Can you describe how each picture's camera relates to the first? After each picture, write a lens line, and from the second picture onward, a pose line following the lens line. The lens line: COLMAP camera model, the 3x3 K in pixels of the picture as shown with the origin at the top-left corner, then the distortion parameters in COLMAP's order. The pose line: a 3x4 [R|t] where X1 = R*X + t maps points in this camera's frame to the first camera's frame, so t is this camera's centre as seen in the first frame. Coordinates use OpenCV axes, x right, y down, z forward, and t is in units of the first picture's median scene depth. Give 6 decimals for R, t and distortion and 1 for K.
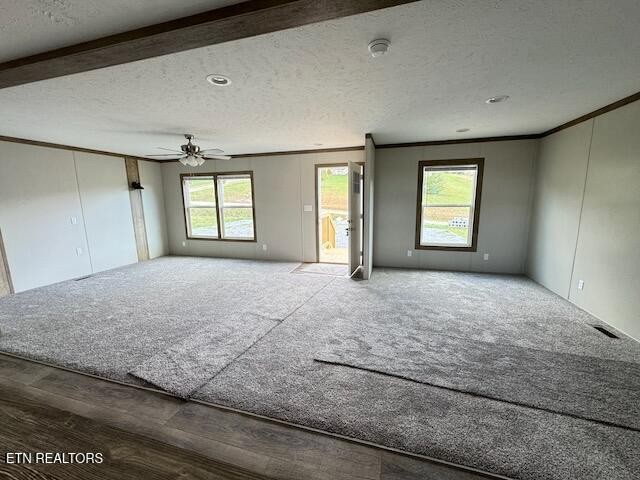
lens RADIAL K [[257.0, 0, 320.0], [0, 257.0, 240.0], [0, 0, 1]] dist [0.001655, 0.000380]
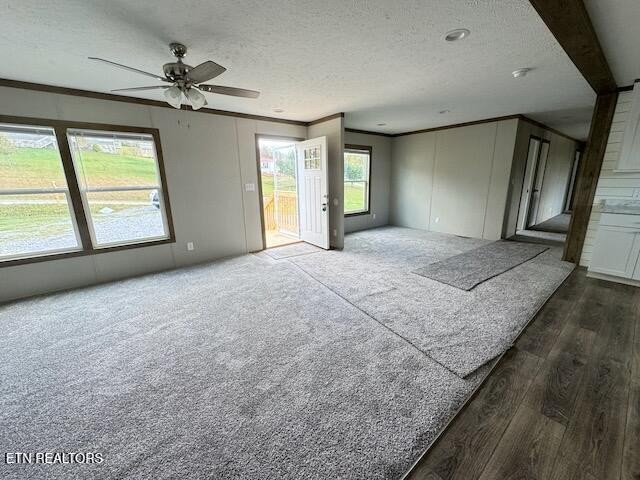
lens RADIAL K [[257.0, 0, 320.0], [0, 257.0, 240.0], [0, 0, 1]] dist [0.001655, 0.000380]
pose [[0.575213, -0.188474, 0.795995, -0.708235], [0.142087, 0.981323, 0.129678, -0.035959], [-0.805569, 0.038508, 0.591250, 0.392449]]
